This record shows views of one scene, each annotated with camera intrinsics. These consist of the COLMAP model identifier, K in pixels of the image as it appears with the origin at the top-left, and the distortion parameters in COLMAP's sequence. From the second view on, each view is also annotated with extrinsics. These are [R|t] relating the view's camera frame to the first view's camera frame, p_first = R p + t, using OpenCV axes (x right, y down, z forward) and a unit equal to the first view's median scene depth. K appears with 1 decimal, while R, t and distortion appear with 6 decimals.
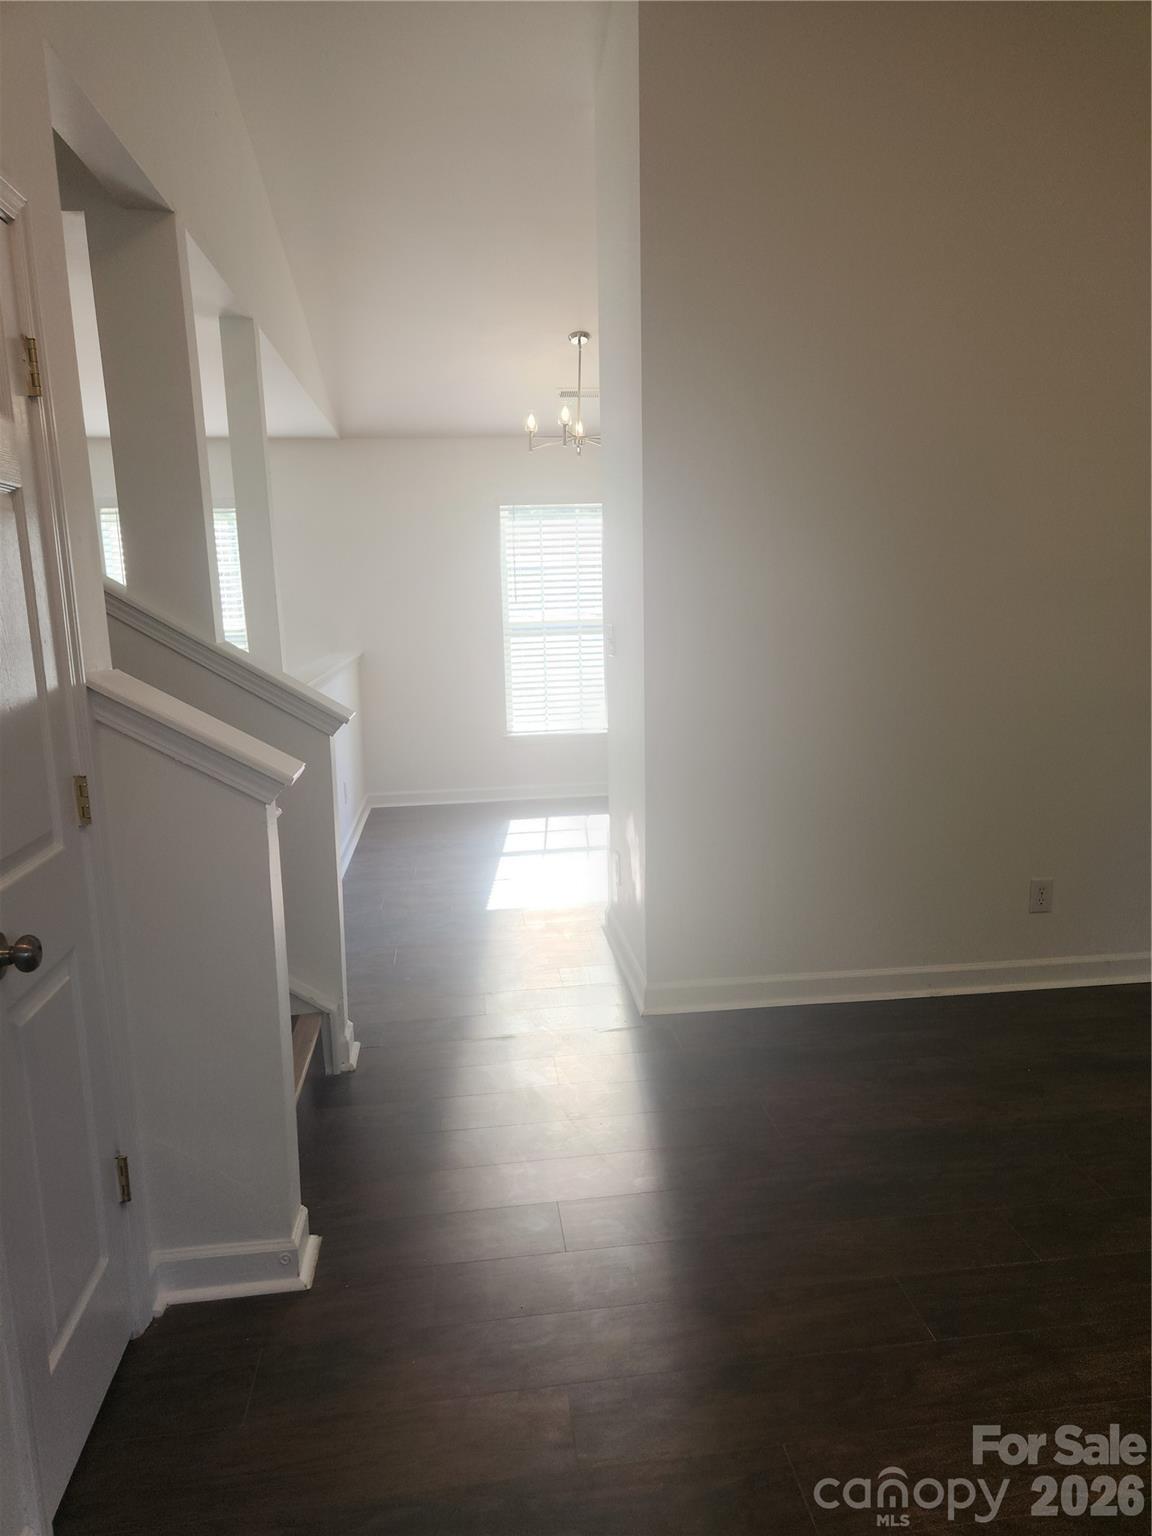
lens RADIAL K [[1025.6, 0, 574.6], [0, 1025.6, 773.3], [0, 0, 1]] dist [0.078713, -0.073283]
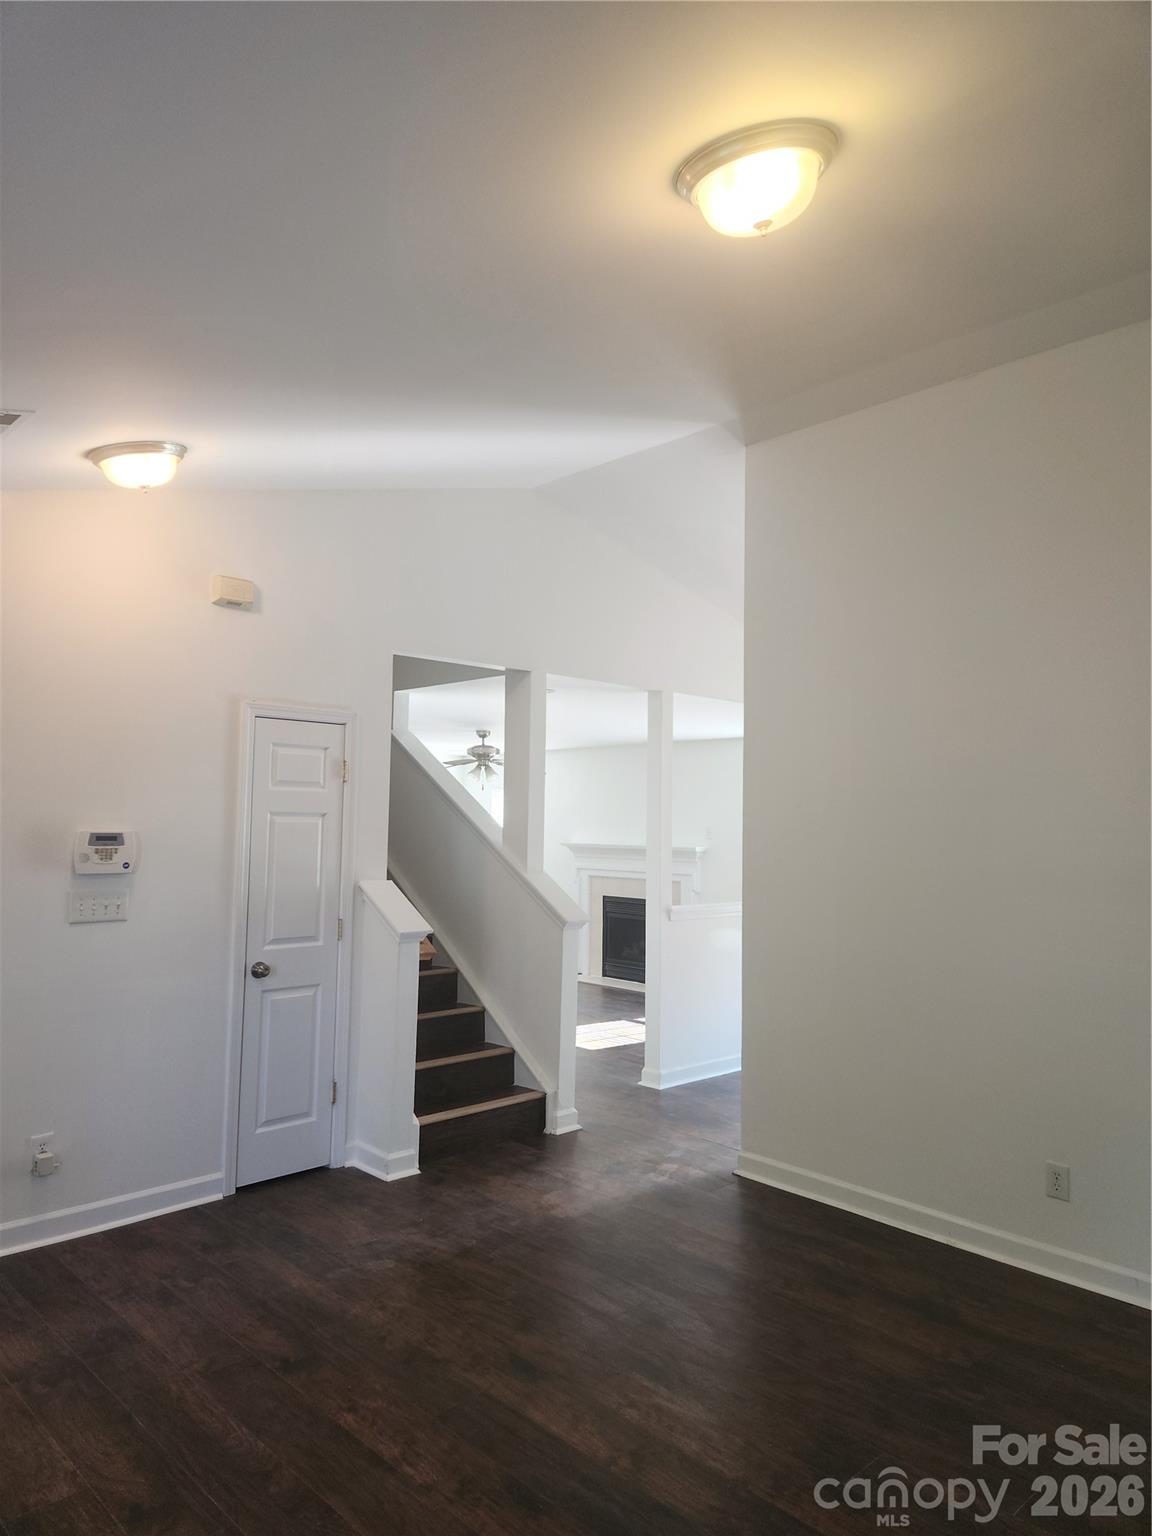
lens RADIAL K [[1025.6, 0, 574.6], [0, 1025.6, 773.3], [0, 0, 1]] dist [0.078713, -0.073283]
pose [[0.594559, -0.006632, -0.804025, 1.083771], [-0.169611, 0.976430, -0.133478, -0.061783], [0.785959, 0.215732, 0.579420, -0.062671]]
